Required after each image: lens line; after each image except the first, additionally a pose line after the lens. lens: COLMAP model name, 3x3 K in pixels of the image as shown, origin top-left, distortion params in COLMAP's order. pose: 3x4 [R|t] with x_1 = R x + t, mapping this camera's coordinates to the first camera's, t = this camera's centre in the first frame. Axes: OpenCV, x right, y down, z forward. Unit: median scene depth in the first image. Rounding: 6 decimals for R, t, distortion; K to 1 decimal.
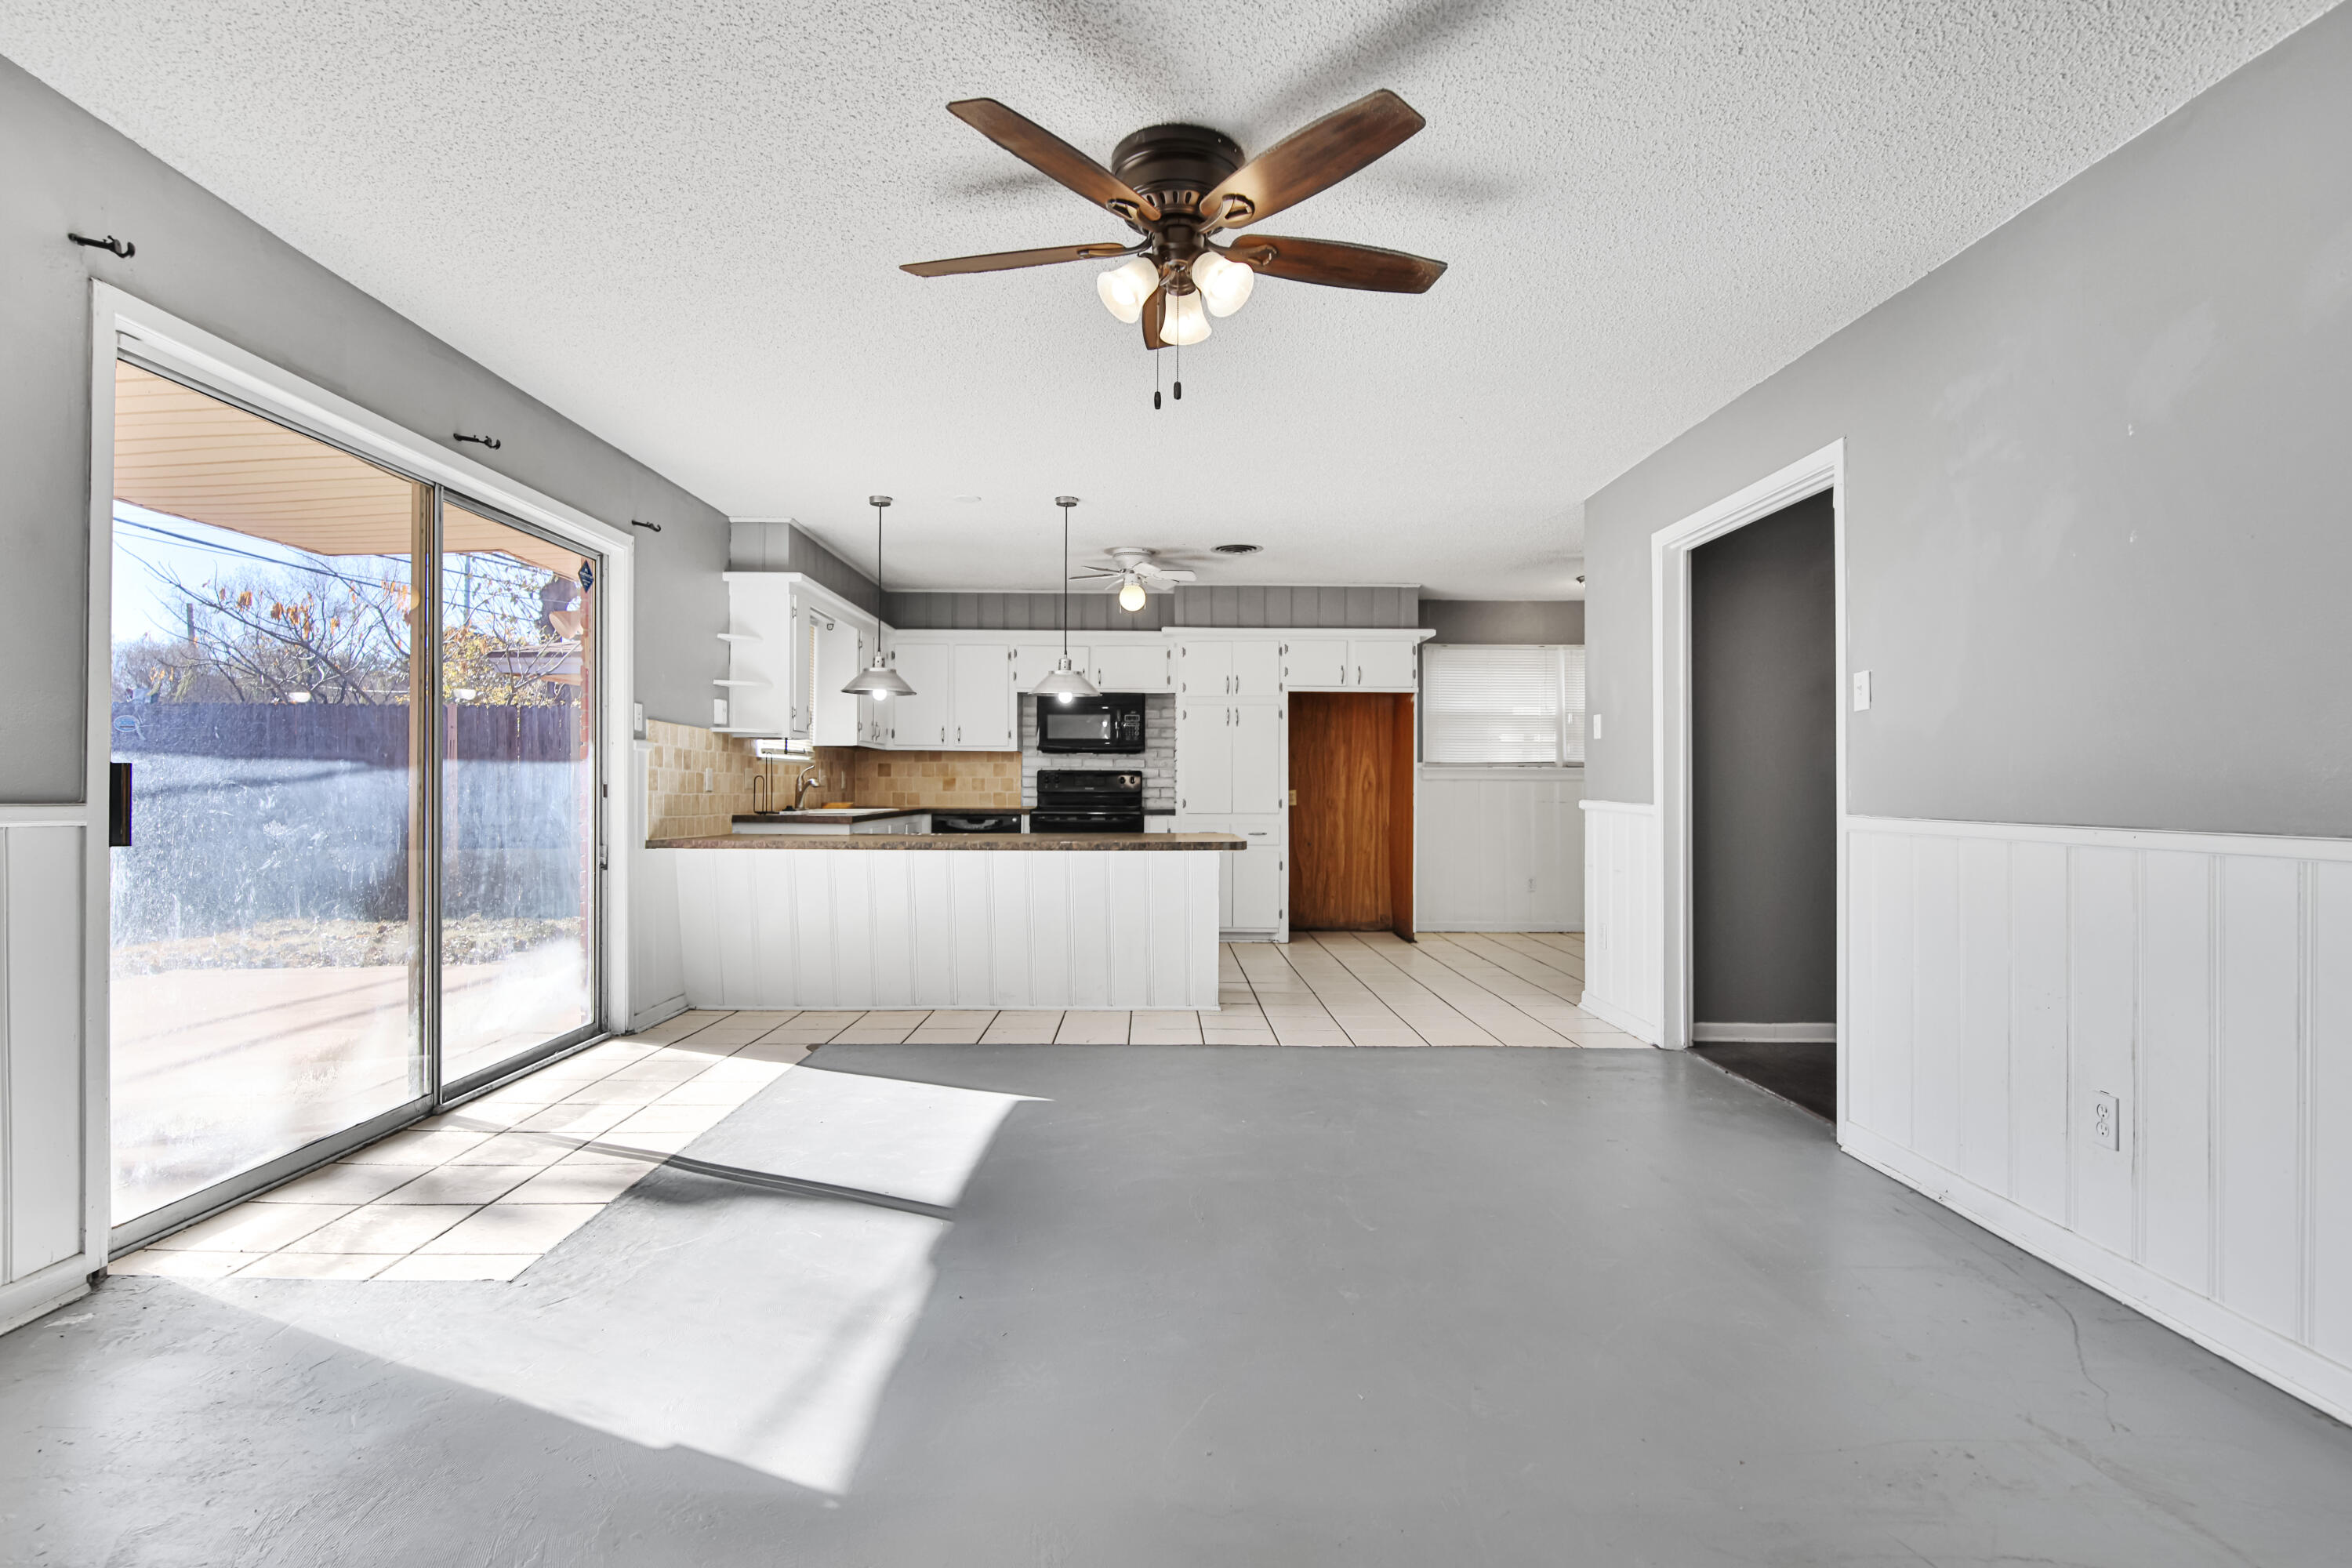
lens RADIAL K [[1184.5, 0, 1176.9], [0, 1184.5, 795.7], [0, 0, 1]] dist [-0.004007, -0.009412]
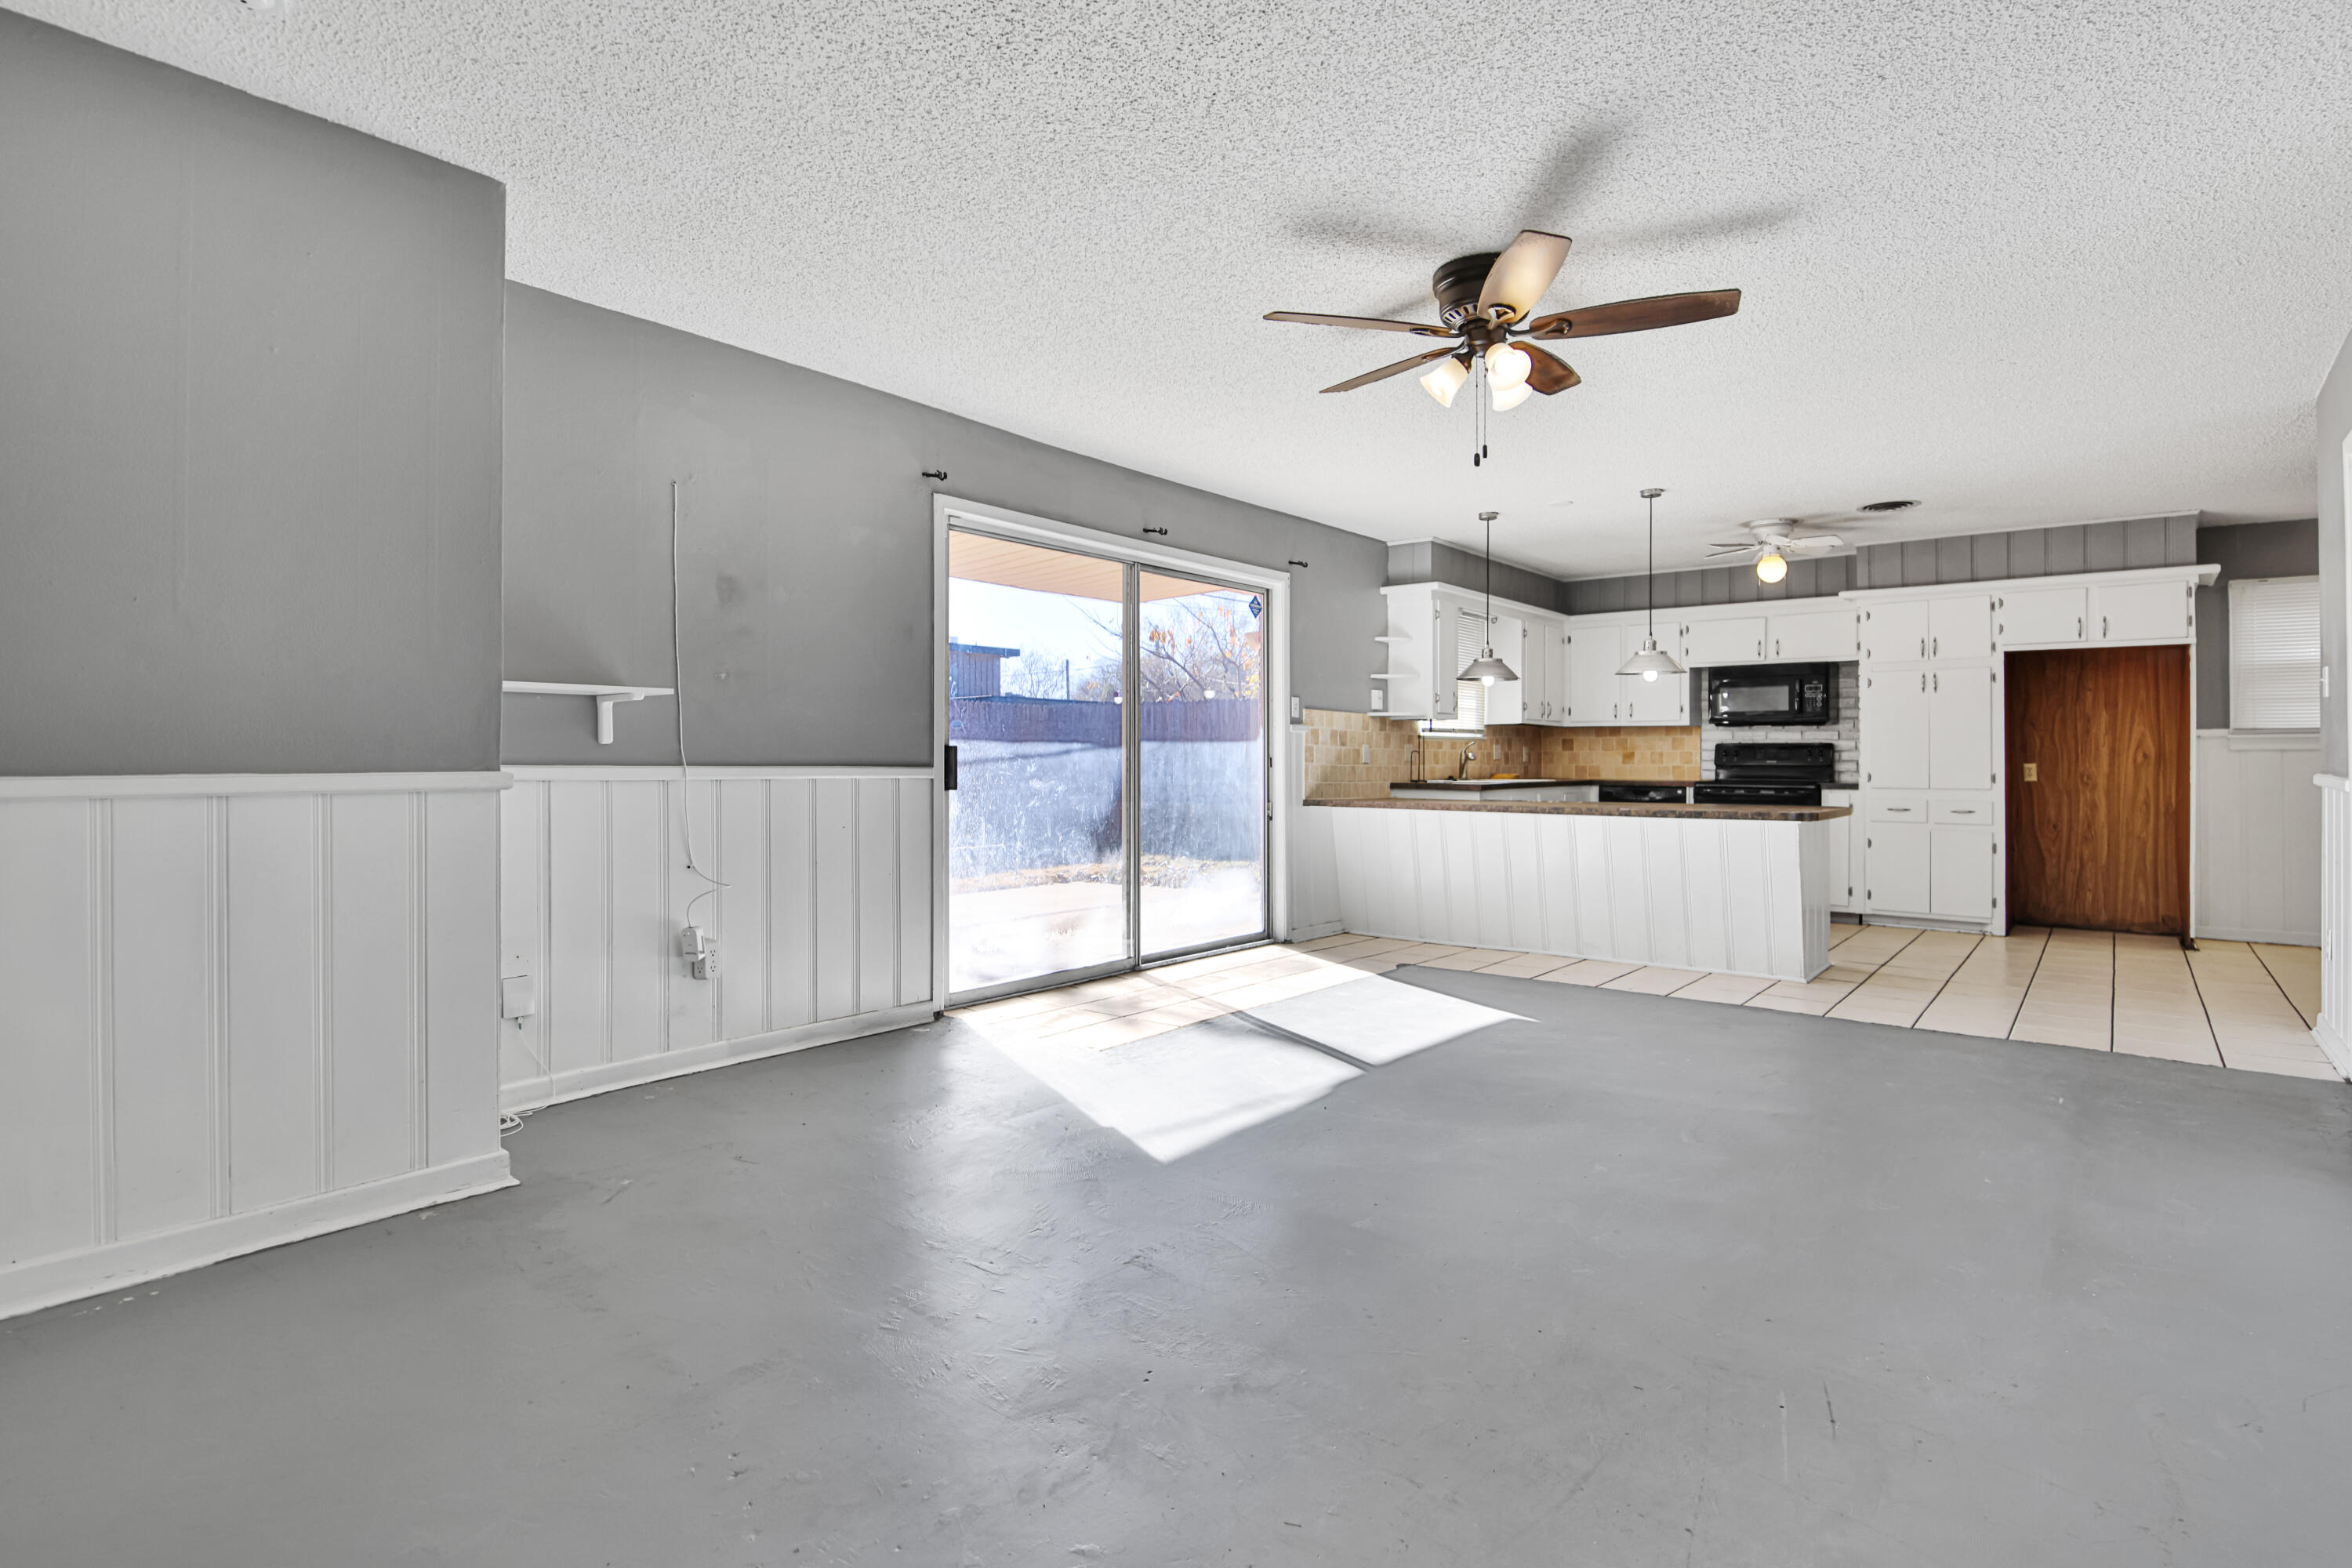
lens RADIAL K [[1184.5, 0, 1176.9], [0, 1184.5, 795.7], [0, 0, 1]] dist [-0.004007, -0.009412]
pose [[0.764574, 0.017403, -0.644301, 0.252419], [-0.004094, 0.999746, 0.022145, 0.003515], [0.644523, -0.014294, 0.764452, -0.092948]]
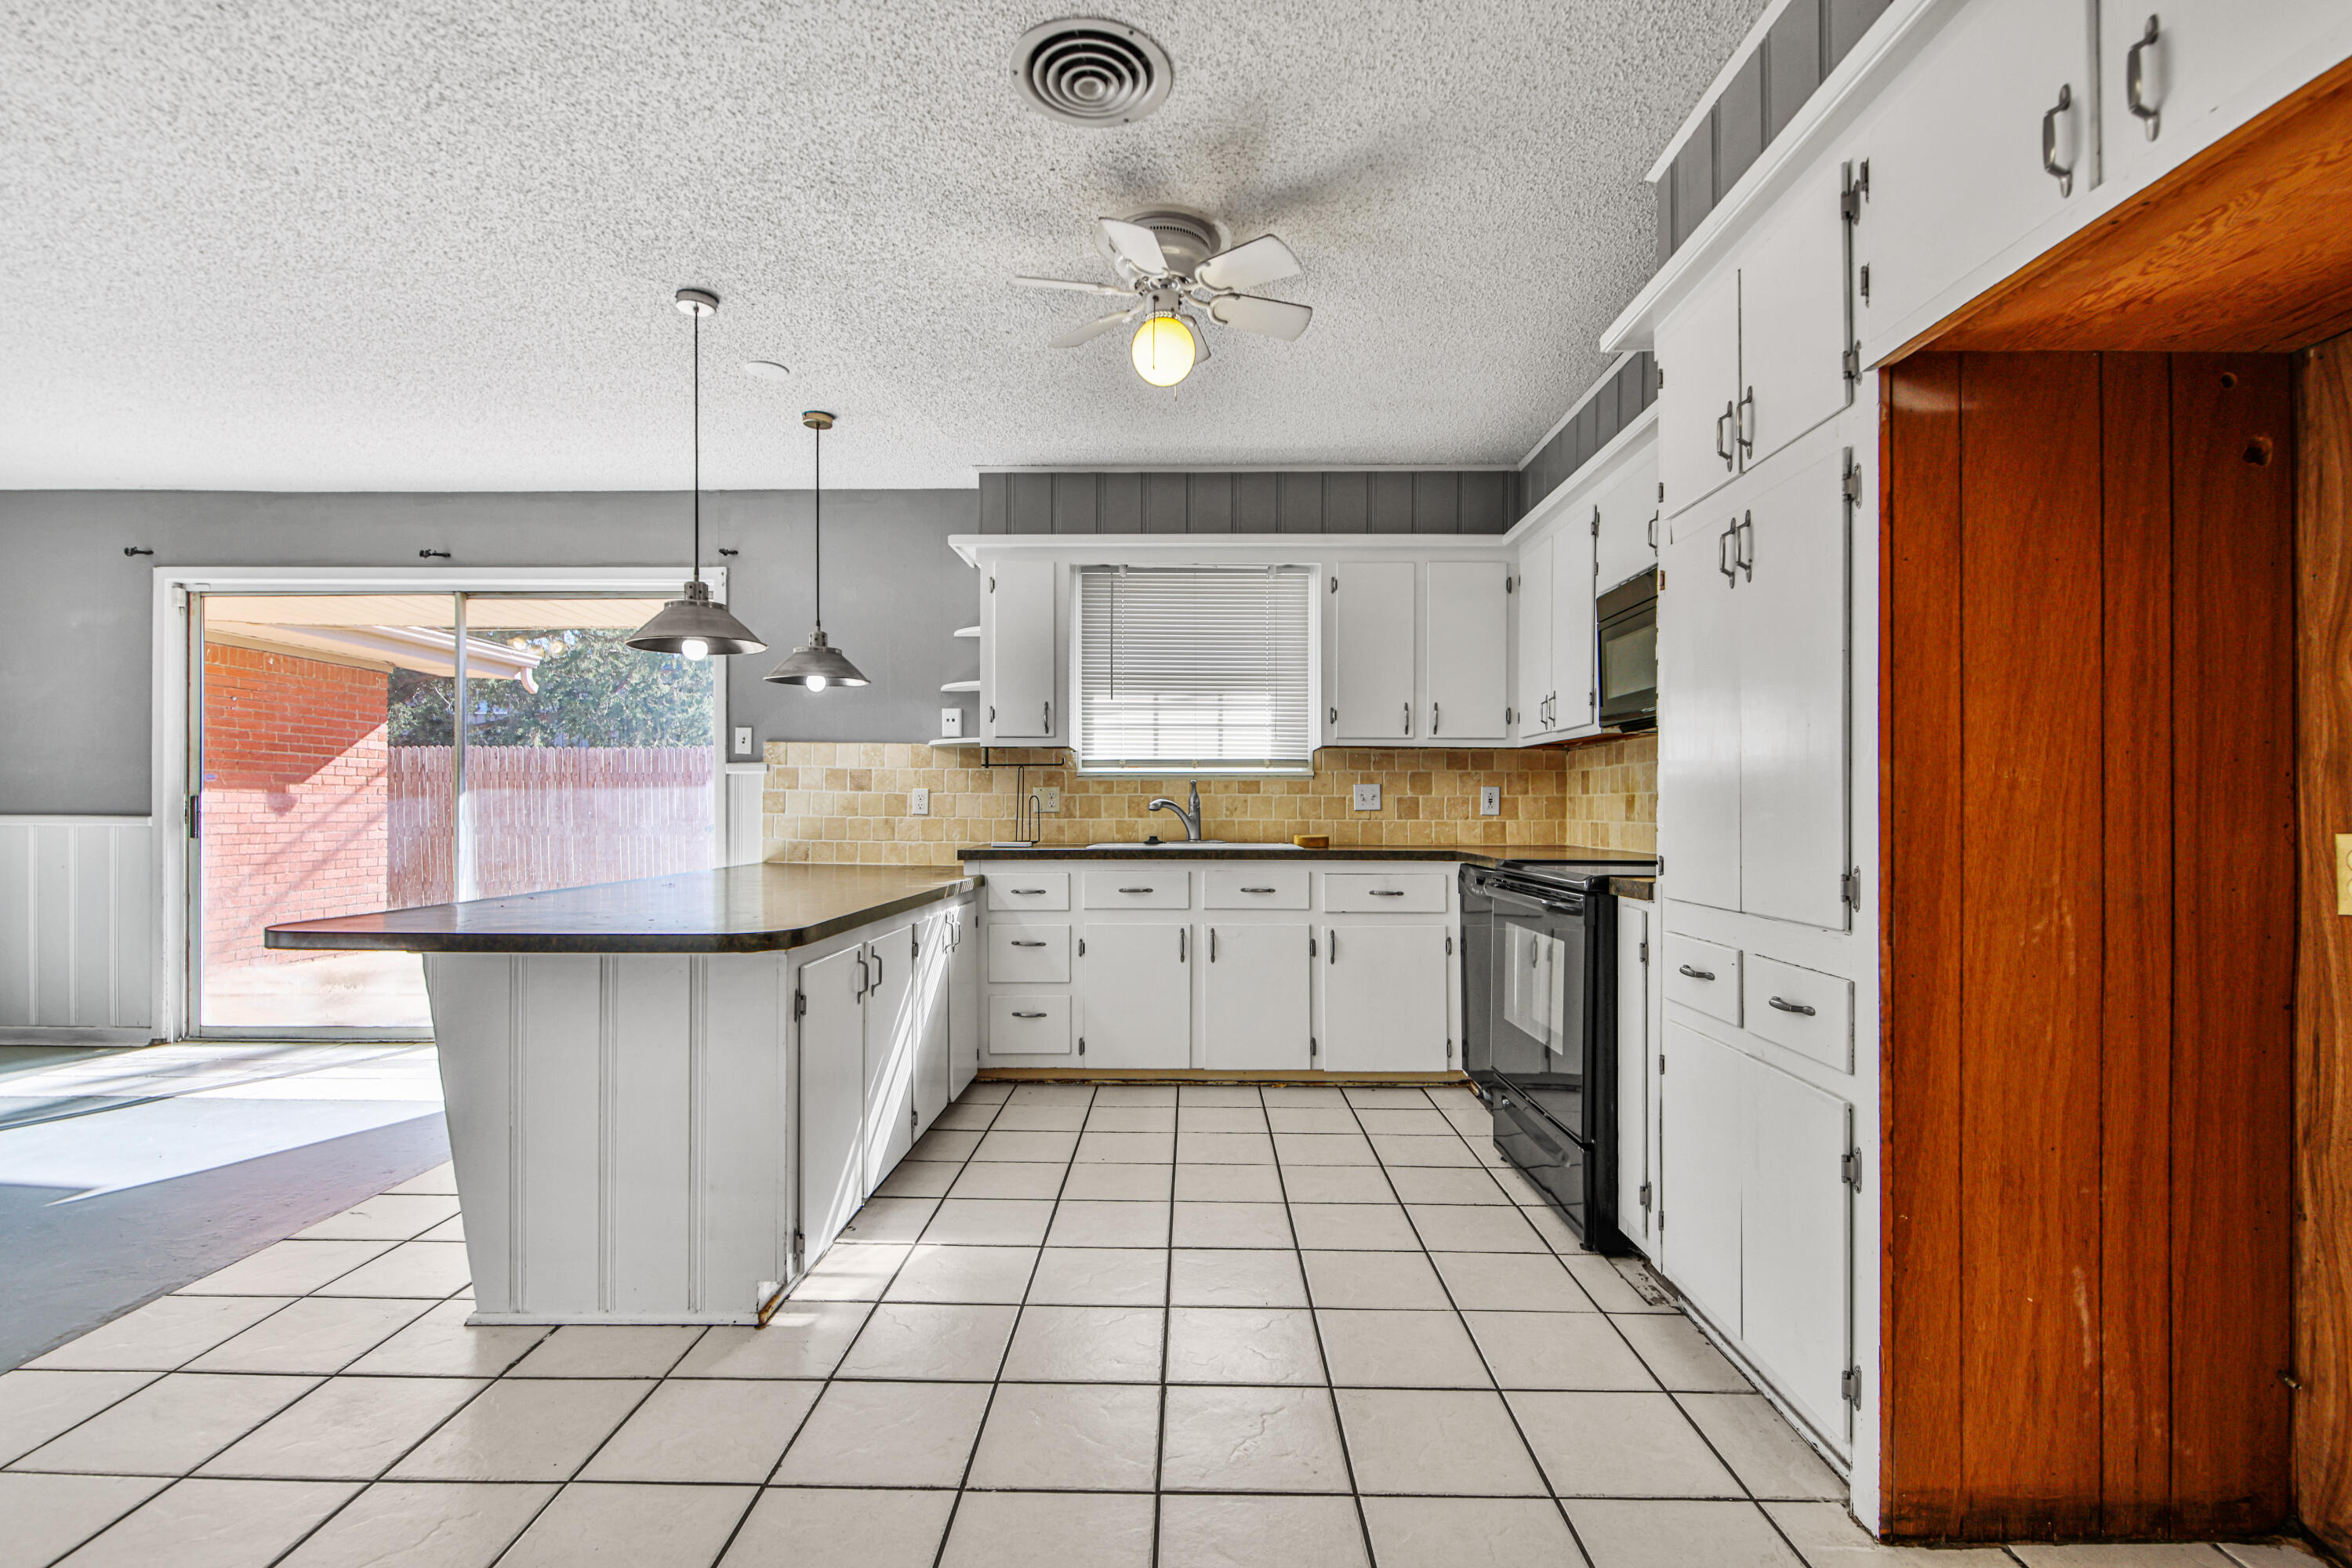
lens RADIAL K [[1184.5, 0, 1176.9], [0, 1184.5, 795.7], [0, 0, 1]] dist [-0.004007, -0.009412]
pose [[-0.041569, -0.005665, -0.999120, 0.445810], [-0.010393, 0.999932, -0.005237, -0.014661], [0.999082, 0.010166, -0.041625, 1.159594]]
